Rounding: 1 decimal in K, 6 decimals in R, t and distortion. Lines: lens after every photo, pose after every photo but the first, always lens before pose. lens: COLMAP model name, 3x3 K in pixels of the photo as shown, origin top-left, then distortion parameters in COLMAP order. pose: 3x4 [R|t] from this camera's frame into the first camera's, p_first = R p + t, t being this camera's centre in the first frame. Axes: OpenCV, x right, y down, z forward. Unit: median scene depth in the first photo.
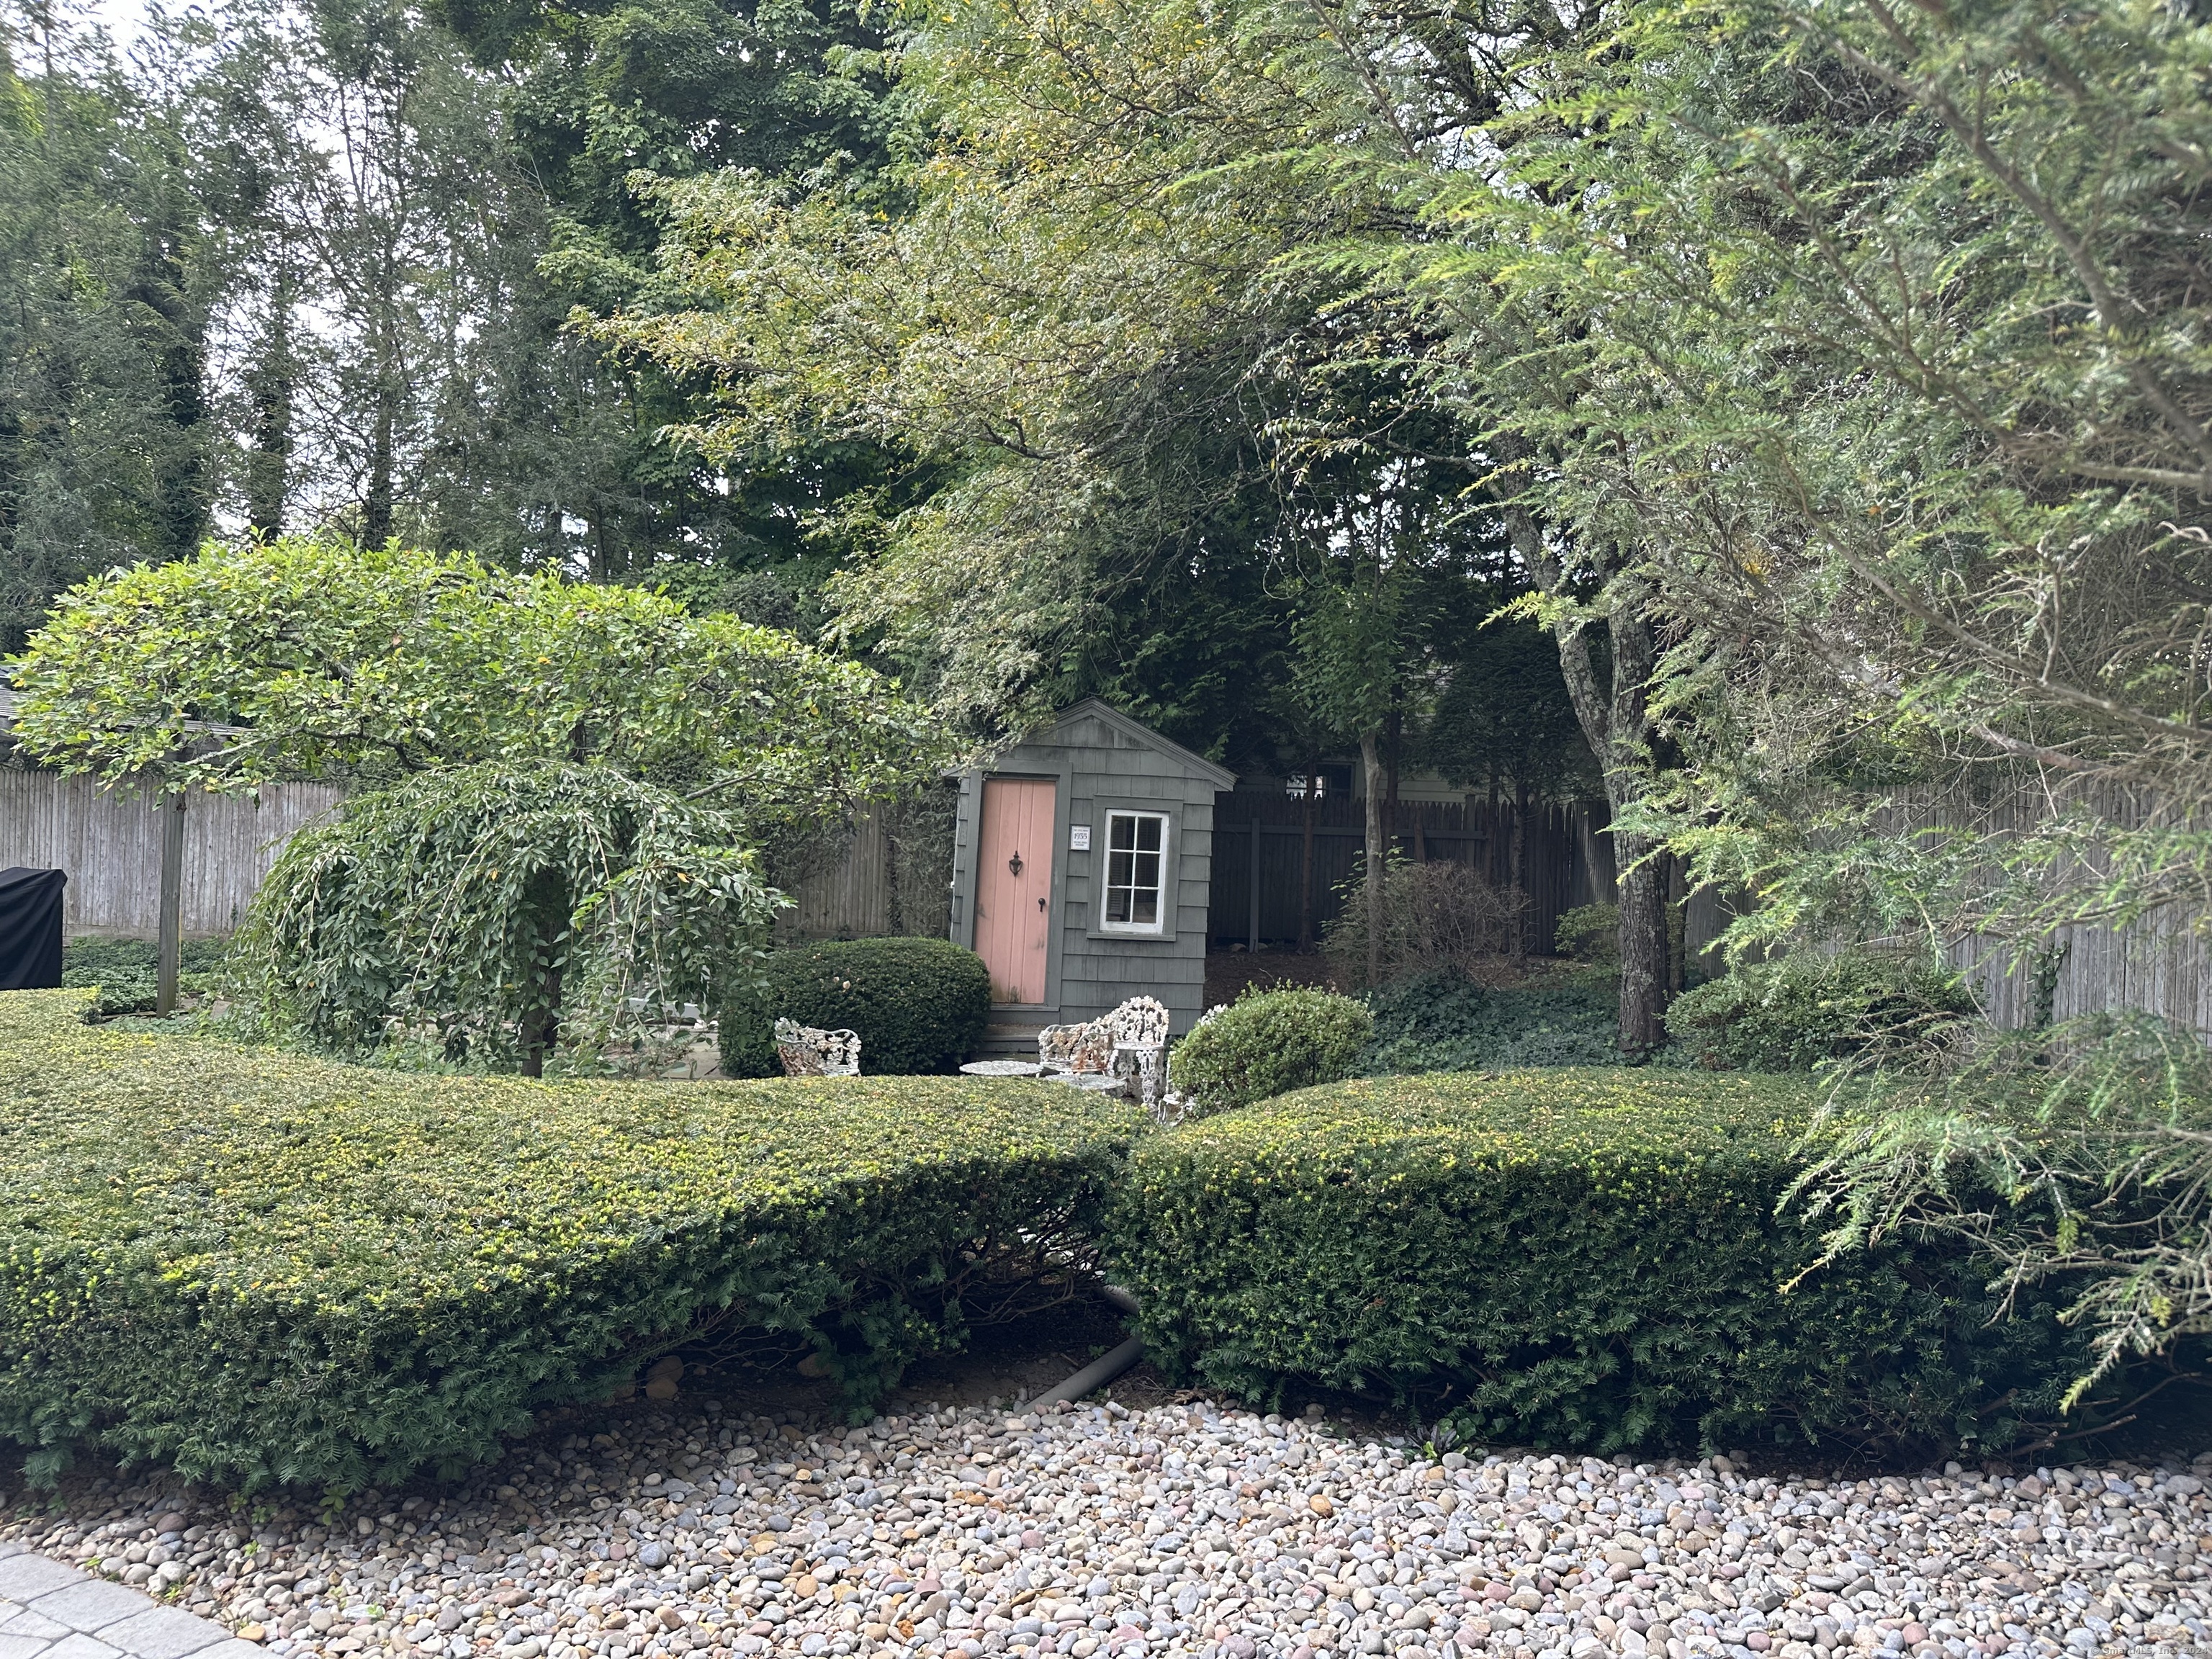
lens RADIAL K [[1545.3, 0, 1104.0], [0, 1545.3, 828.6], [0, 0, 1]] dist [0.011943, -0.003513]
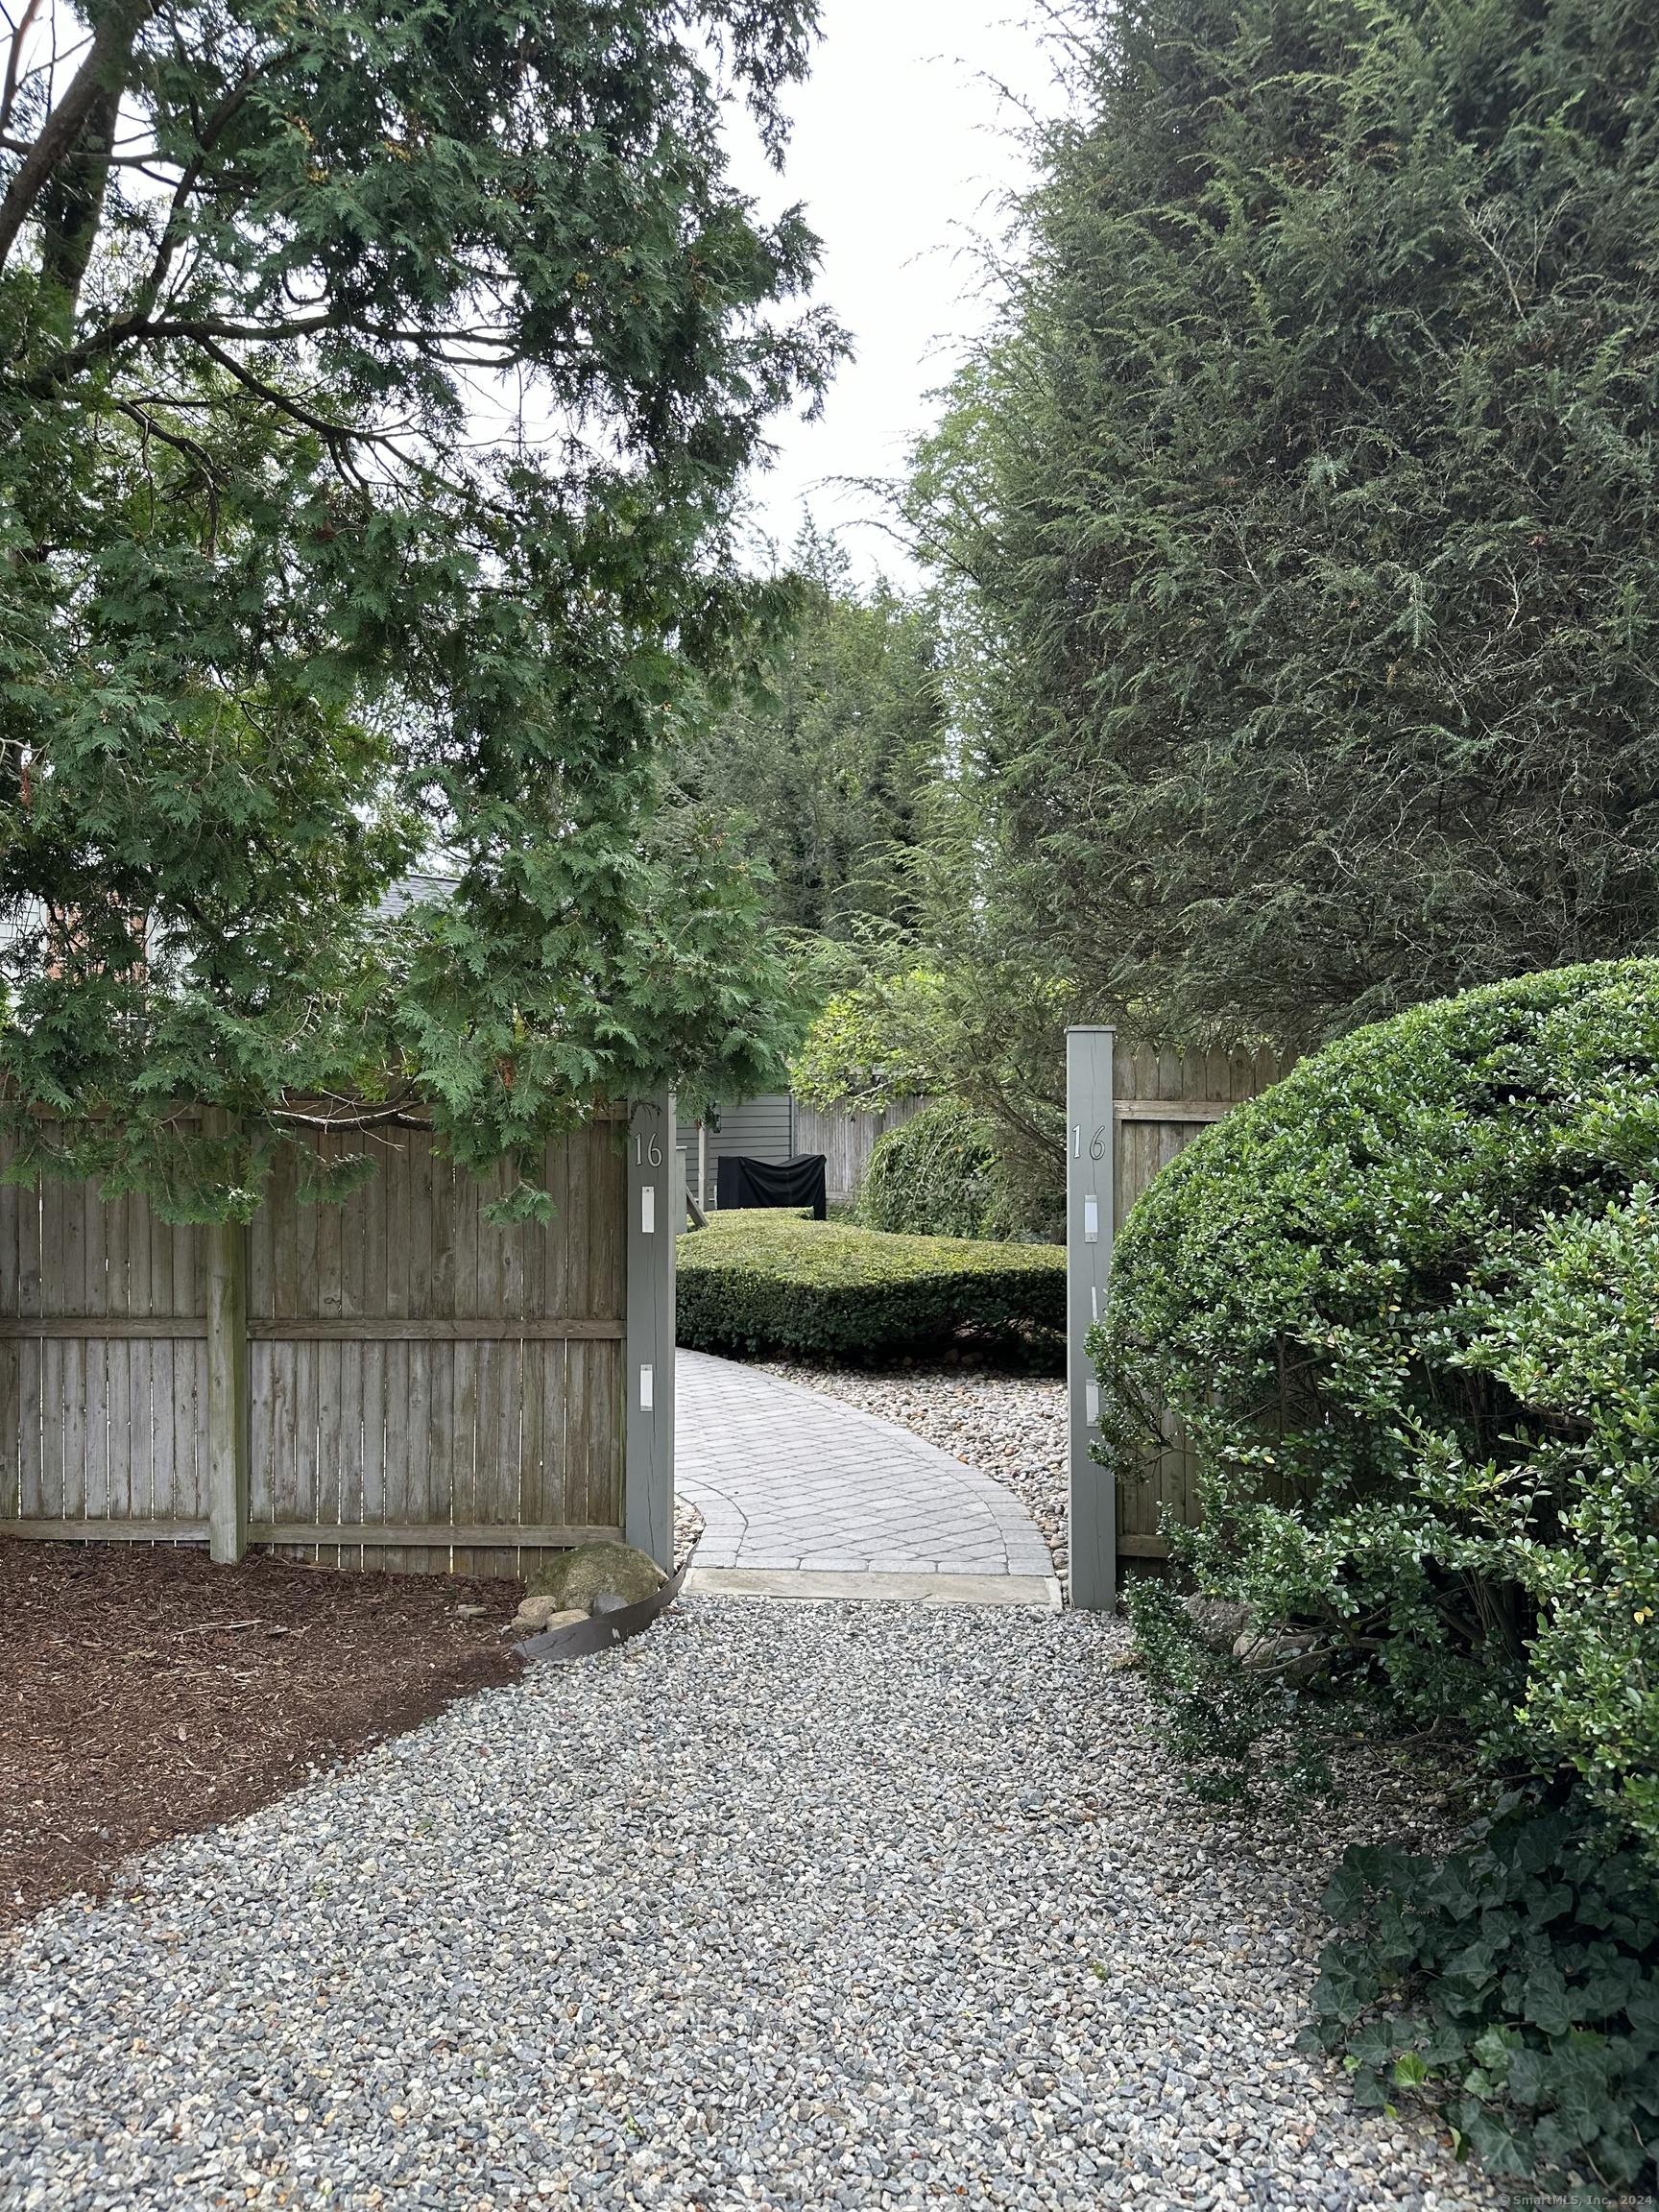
lens RADIAL K [[1545.3, 0, 830.0], [0, 1545.3, 1107.9], [0, 0, 1]] dist [0.011943, -0.003513]
pose [[0.799876, -0.027247, -0.599547, 1.278873], [0.021249, 0.999628, -0.017080, 0.009814], [0.599790, 0.000922, 0.800157, -1.339864]]
